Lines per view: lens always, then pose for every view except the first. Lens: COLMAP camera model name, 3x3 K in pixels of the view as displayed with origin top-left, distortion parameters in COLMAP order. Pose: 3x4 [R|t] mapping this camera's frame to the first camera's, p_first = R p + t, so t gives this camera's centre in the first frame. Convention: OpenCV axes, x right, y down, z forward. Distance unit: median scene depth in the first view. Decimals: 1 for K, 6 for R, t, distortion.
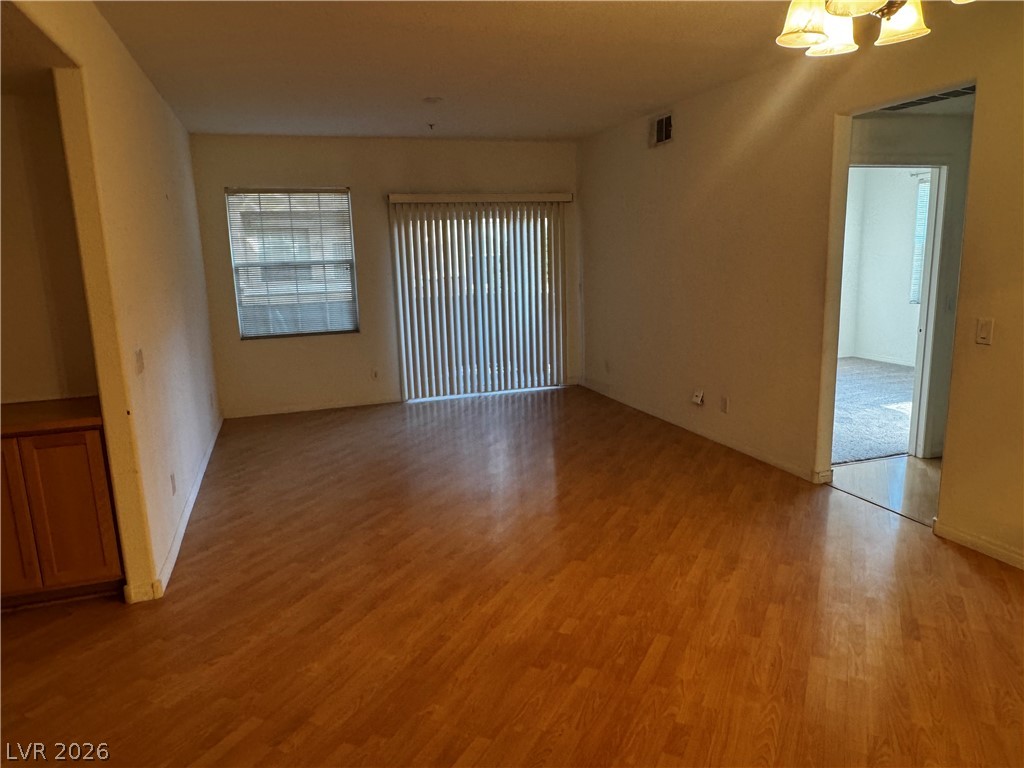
lens RADIAL K [[676.4, 0, 512.0], [0, 676.4, 384.0], [0, 0, 1]] dist [-0.006731, -0.004474]
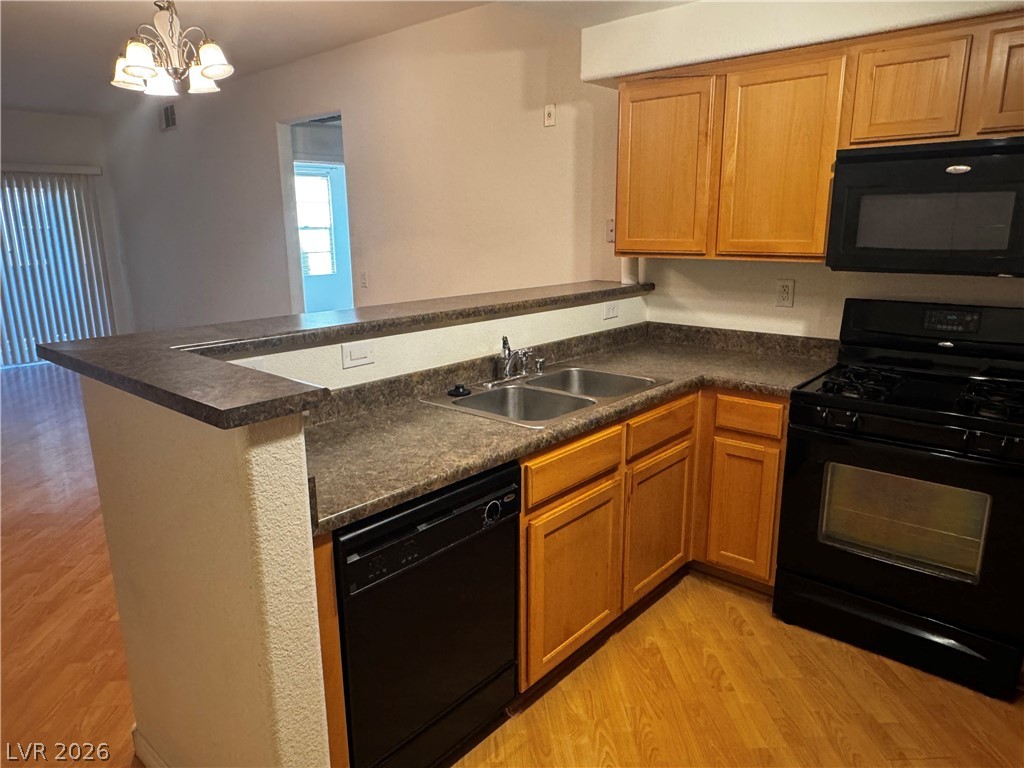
lens RADIAL K [[676.4, 0, 512.0], [0, 676.4, 384.0], [0, 0, 1]] dist [-0.006731, -0.004474]
pose [[0.862103, -0.094244, 0.497893, 0.167181], [0.079074, 0.995536, 0.051524, 0.083461], [-0.500526, -0.005049, 0.865707, -0.393661]]
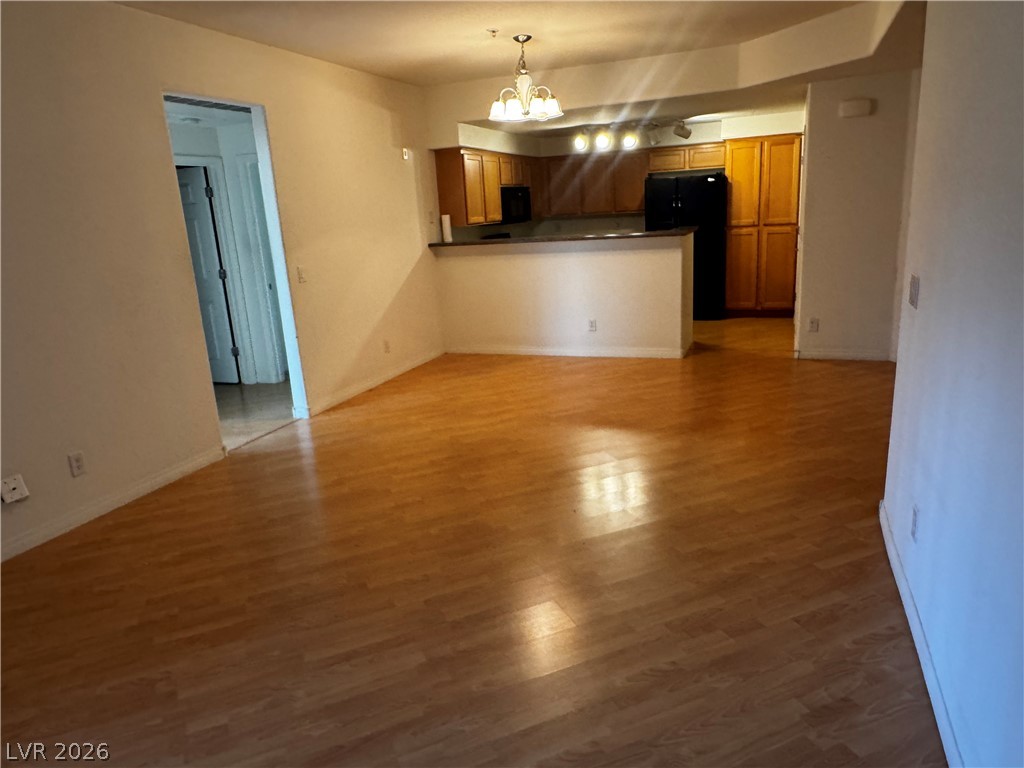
lens RADIAL K [[676.4, 0, 512.0], [0, 676.4, 384.0], [0, 0, 1]] dist [-0.006731, -0.004474]
pose [[-0.760490, -0.083264, 0.643989, -0.553521], [0.202200, 0.912073, 0.356704, -0.239941], [-0.617066, 0.401484, -0.676787, 1.454510]]
